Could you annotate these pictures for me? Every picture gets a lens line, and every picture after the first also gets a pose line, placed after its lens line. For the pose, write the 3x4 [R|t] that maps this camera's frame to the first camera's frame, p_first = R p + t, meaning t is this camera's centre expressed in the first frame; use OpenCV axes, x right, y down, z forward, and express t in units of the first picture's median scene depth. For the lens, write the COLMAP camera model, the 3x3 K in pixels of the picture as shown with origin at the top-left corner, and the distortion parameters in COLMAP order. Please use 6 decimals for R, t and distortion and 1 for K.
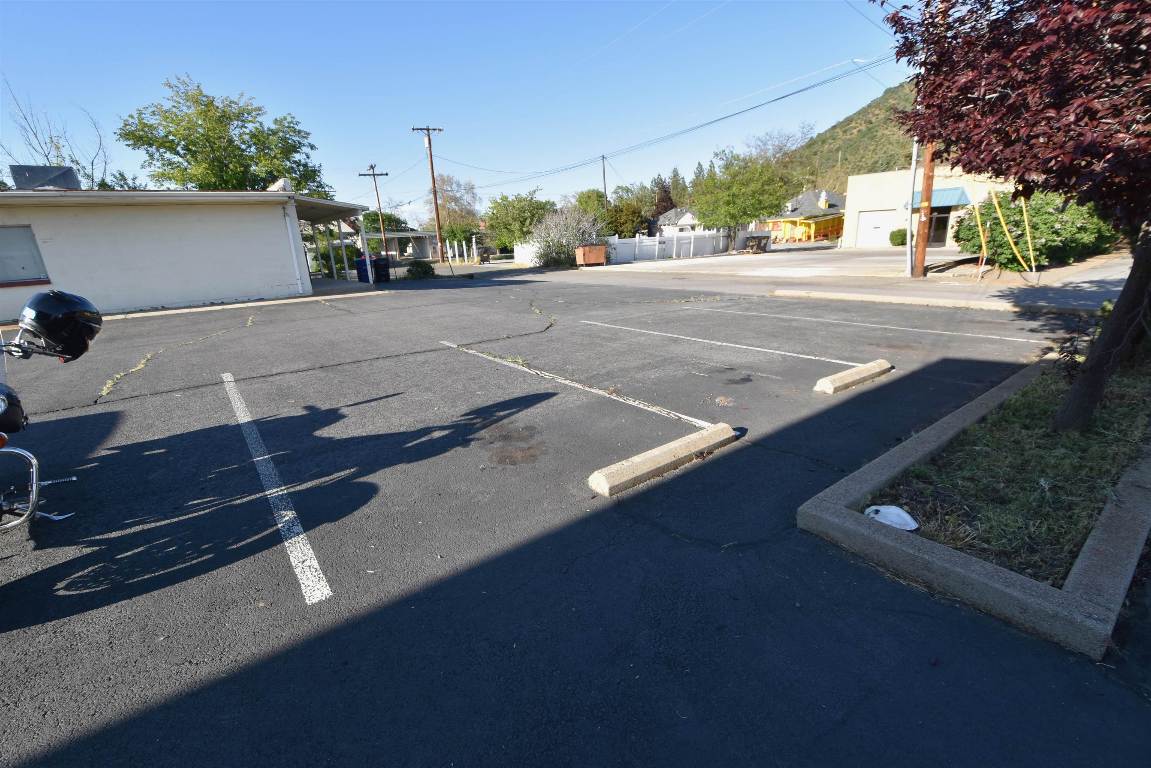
lens RADIAL K [[503.2, 0, 571.1], [0, 503.2, 391.6], [0, 0, 1]] dist [-0.000868, -0.001455]
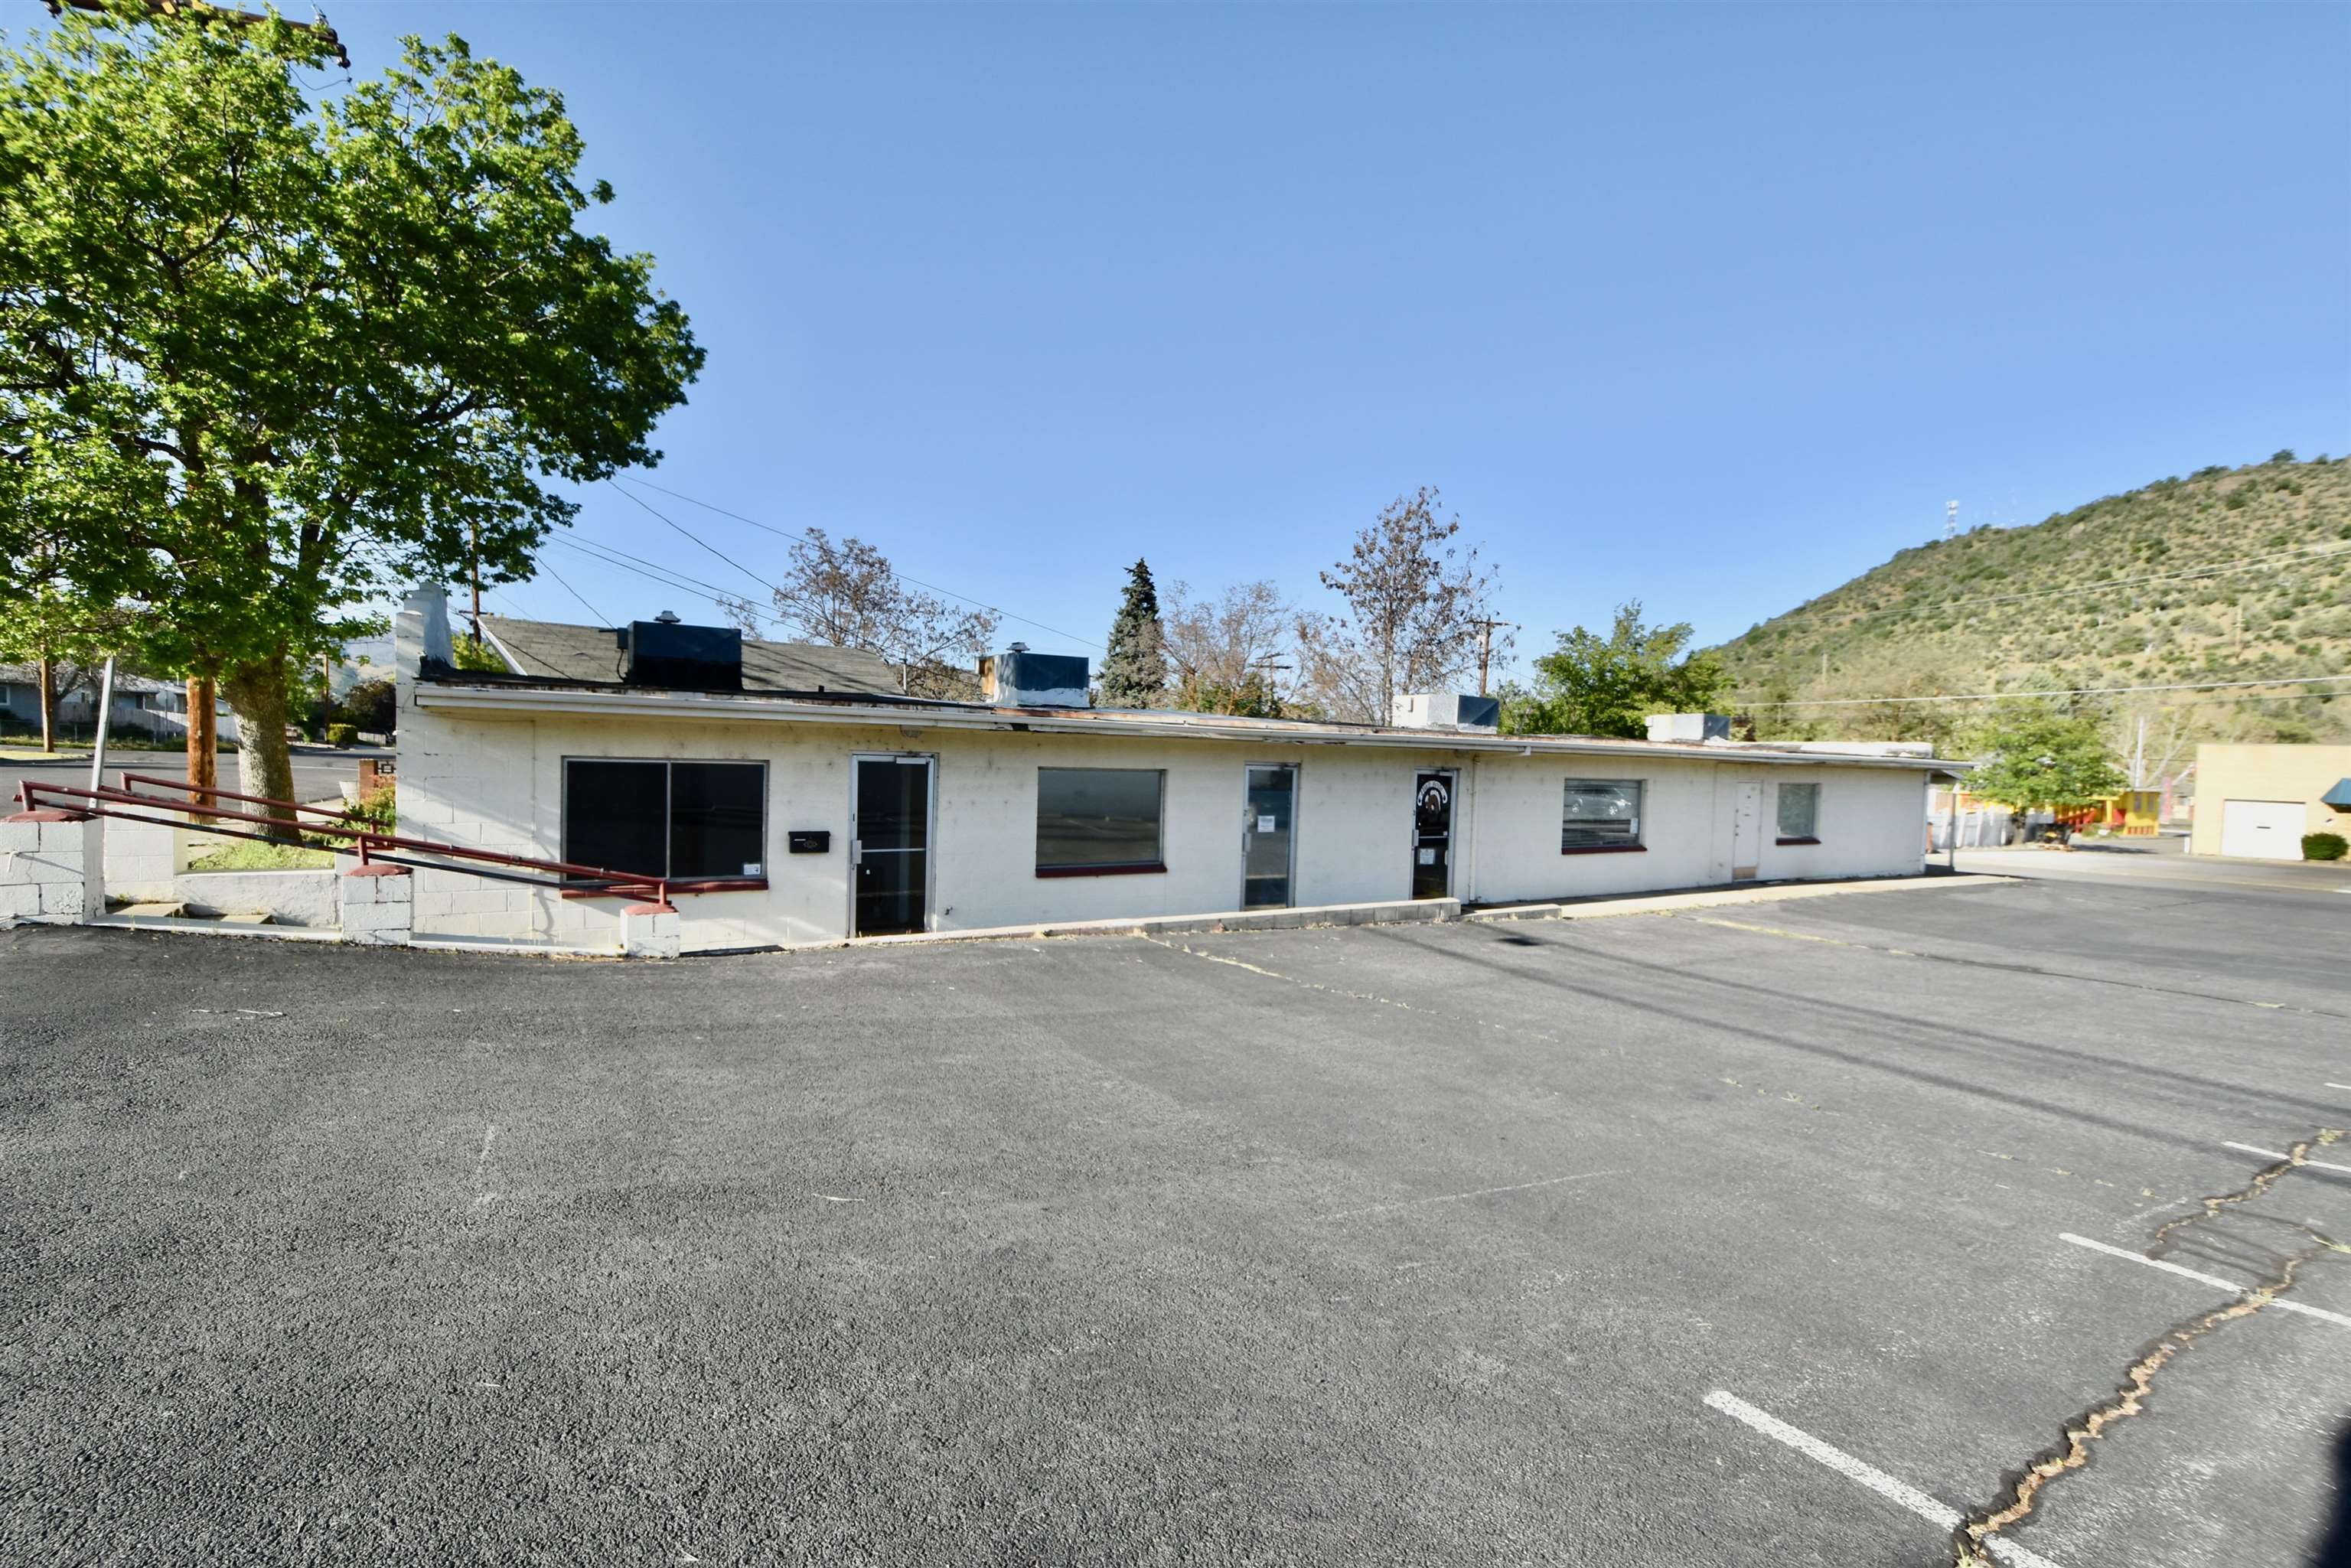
lens RADIAL K [[1034.4, 0, 1175.5], [0, 1034.4, 784.0], [0, 0, 1]] dist [0.000222, -0.000604]
pose [[0.993358, 0.085572, -0.076920, -0.549085], [-0.103437, 0.956942, -0.271224, 0.083214], [0.050399, 0.277379, 0.959438, -0.240118]]
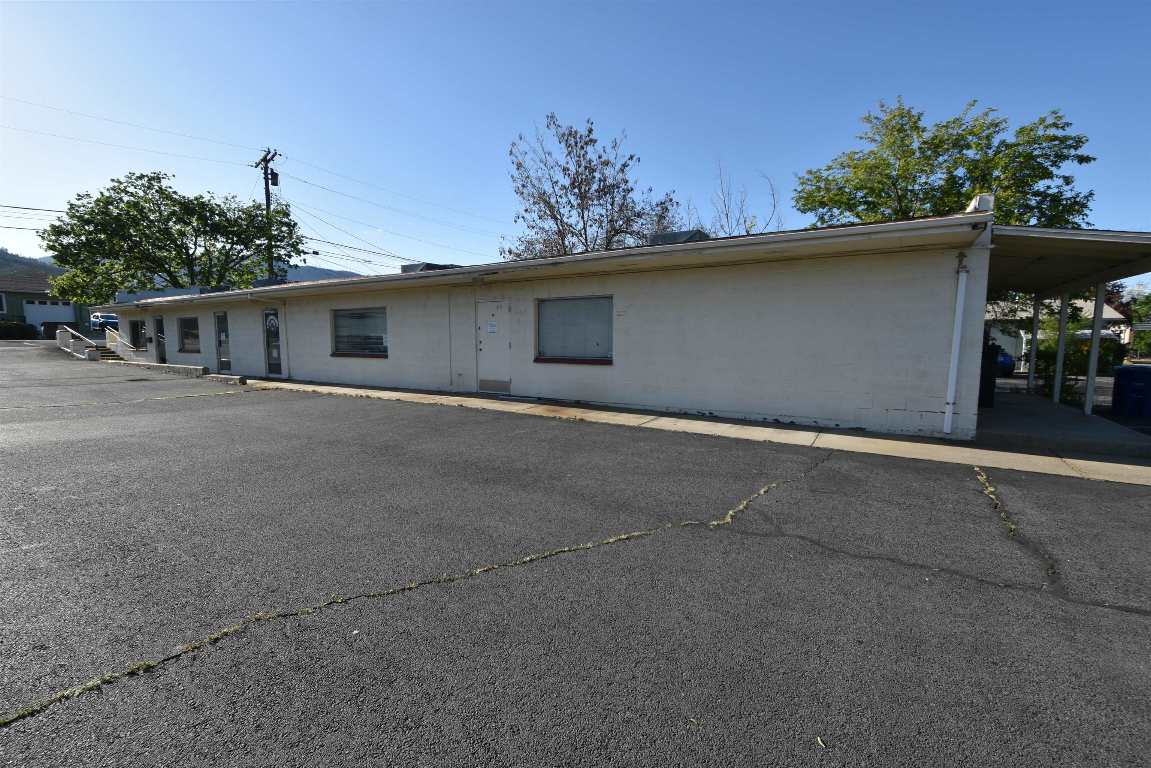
lens RADIAL K [[503.2, 0, 571.1], [0, 503.2, 391.6], [0, 0, 1]] dist [-0.000868, -0.001455]
pose [[0.348347, 0.150710, -0.925171, -0.081225], [-0.298592, 0.953417, 0.042884, -0.051760], [0.888536, 0.261310, 0.377121, 0.176975]]
